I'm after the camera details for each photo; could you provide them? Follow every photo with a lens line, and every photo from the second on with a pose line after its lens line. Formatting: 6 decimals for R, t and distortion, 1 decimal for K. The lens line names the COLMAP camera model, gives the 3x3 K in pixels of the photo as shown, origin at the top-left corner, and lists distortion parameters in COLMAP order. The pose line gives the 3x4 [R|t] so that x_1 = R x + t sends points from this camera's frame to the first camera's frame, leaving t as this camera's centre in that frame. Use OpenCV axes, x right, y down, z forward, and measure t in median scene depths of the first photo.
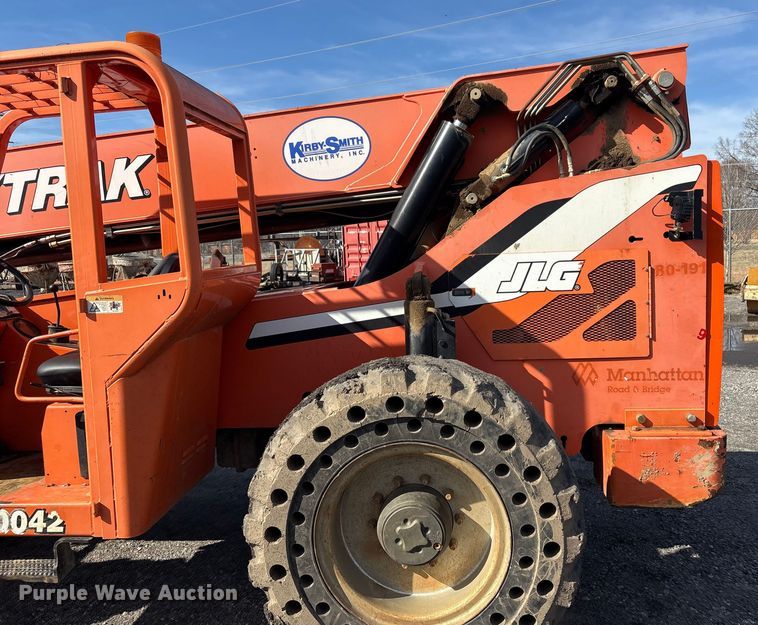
lens RADIAL K [[612.5, 0, 395.5], [0, 612.5, 310.9], [0, 0, 1]] dist [0.046747, -0.052877]
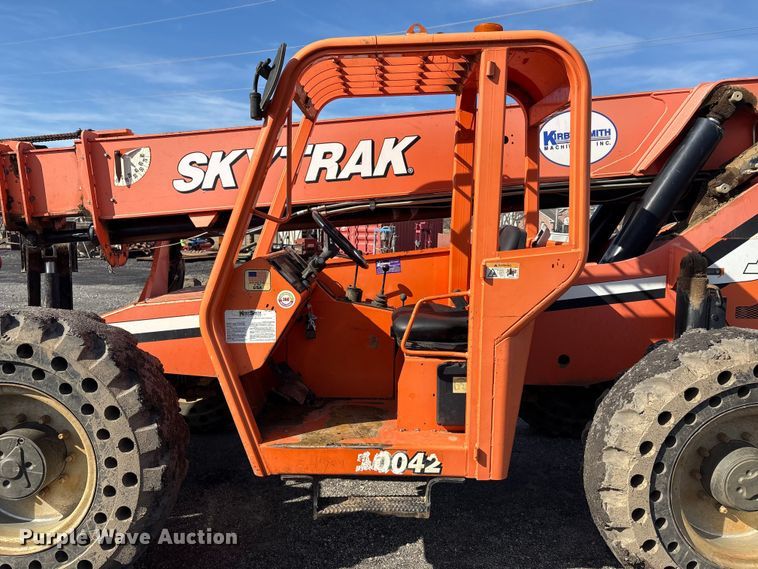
lens RADIAL K [[536.6, 0, 369.6], [0, 536.6, 295.2], [0, 0, 1]] dist [0.023920, -0.019262]
pose [[0.998248, 0.038913, 0.044578, -0.557269], [-0.039887, 0.998980, 0.021173, 0.016724], [-0.043708, -0.022914, 0.998782, 0.033619]]
